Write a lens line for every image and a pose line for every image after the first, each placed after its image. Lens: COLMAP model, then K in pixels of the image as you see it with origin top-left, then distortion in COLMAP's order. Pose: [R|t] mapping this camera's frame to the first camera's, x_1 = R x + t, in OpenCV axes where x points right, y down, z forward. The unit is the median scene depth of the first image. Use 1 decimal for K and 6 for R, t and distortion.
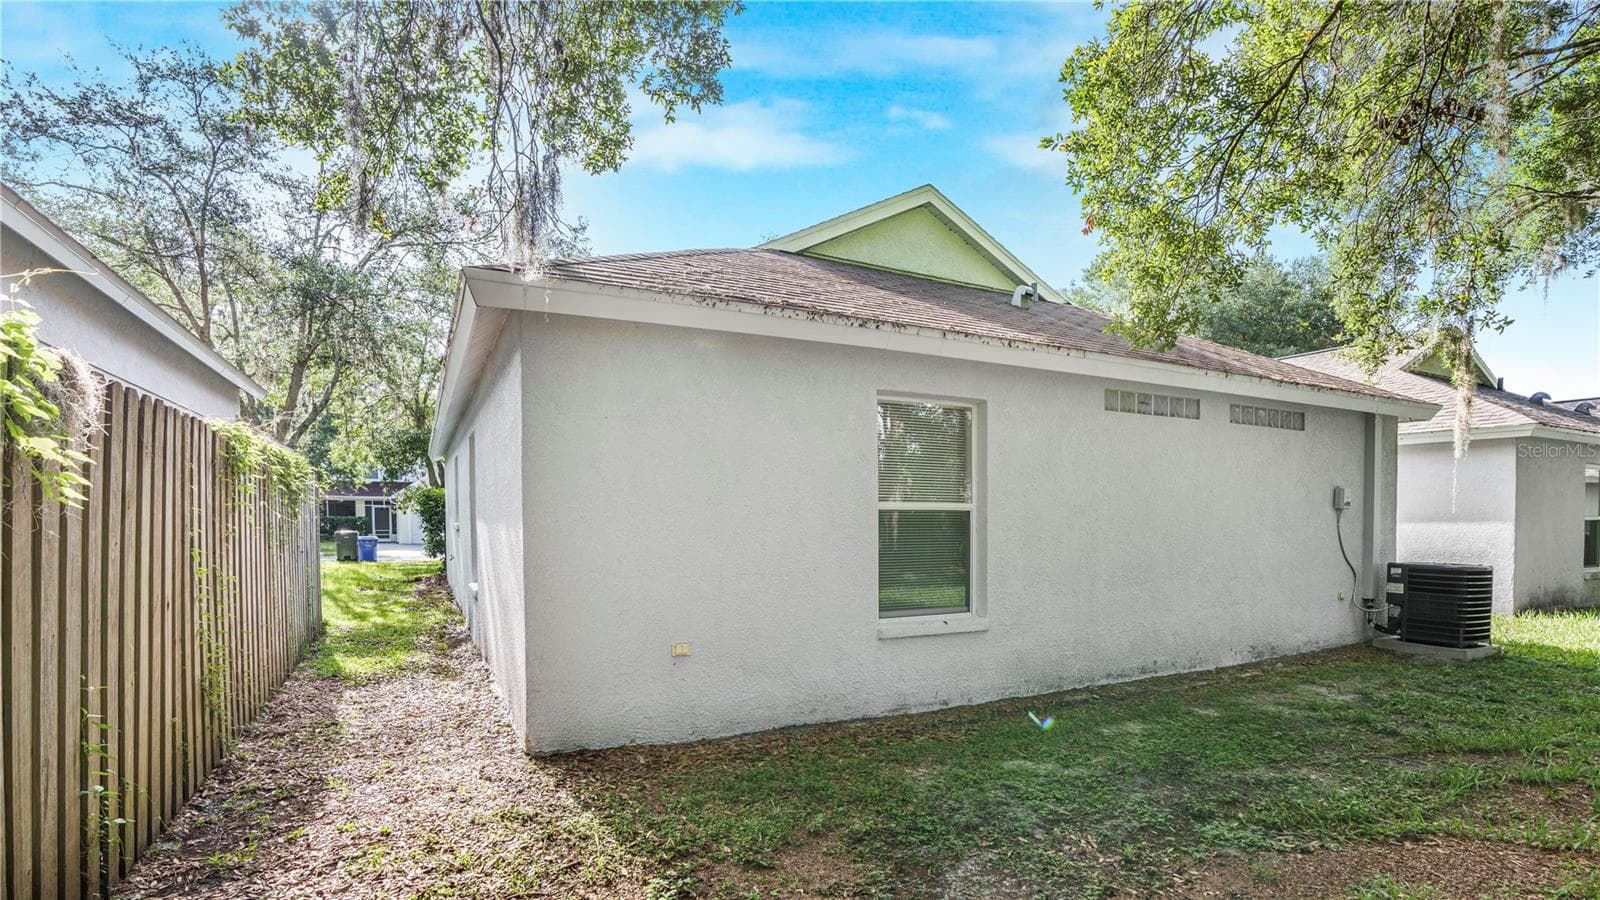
lens RADIAL K [[796.3, 0, 797.5], [0, 796.3, 540.3], [0, 0, 1]] dist [-0.029113, 0.012369]
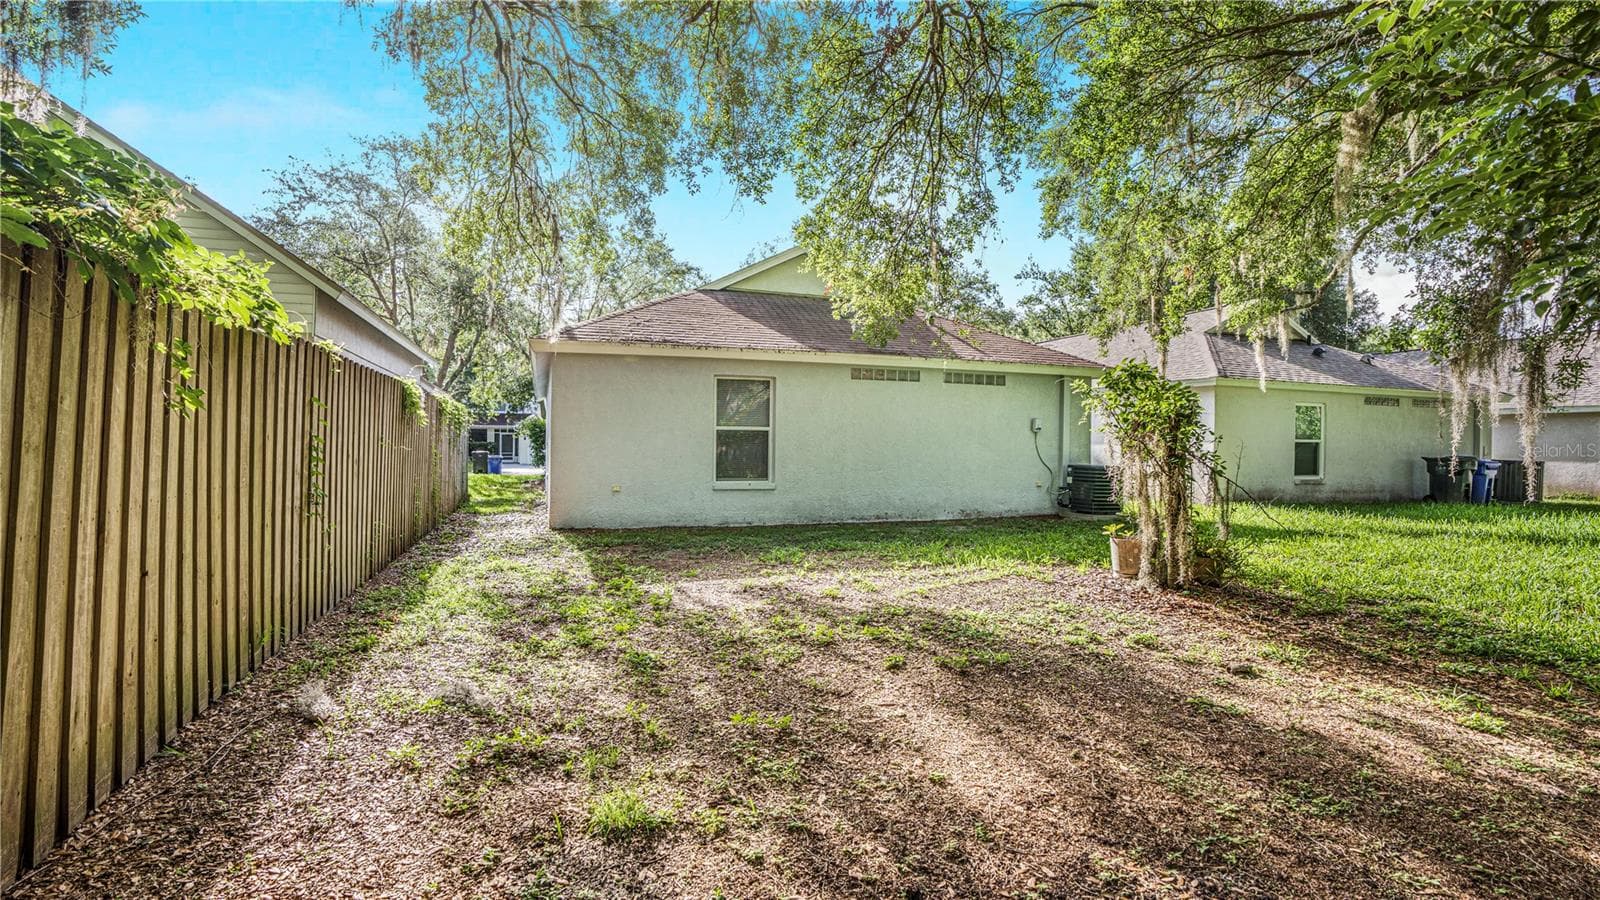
lens RADIAL K [[796.3, 0, 797.9], [0, 796.3, 435.5], [0, 0, 1]] dist [-0.029113, 0.012369]
pose [[0.990660, 0.003703, -0.136307, 0.210920], [-0.009891, 0.998949, -0.044745, 0.023818], [0.135999, 0.045675, 0.989656, -0.374888]]
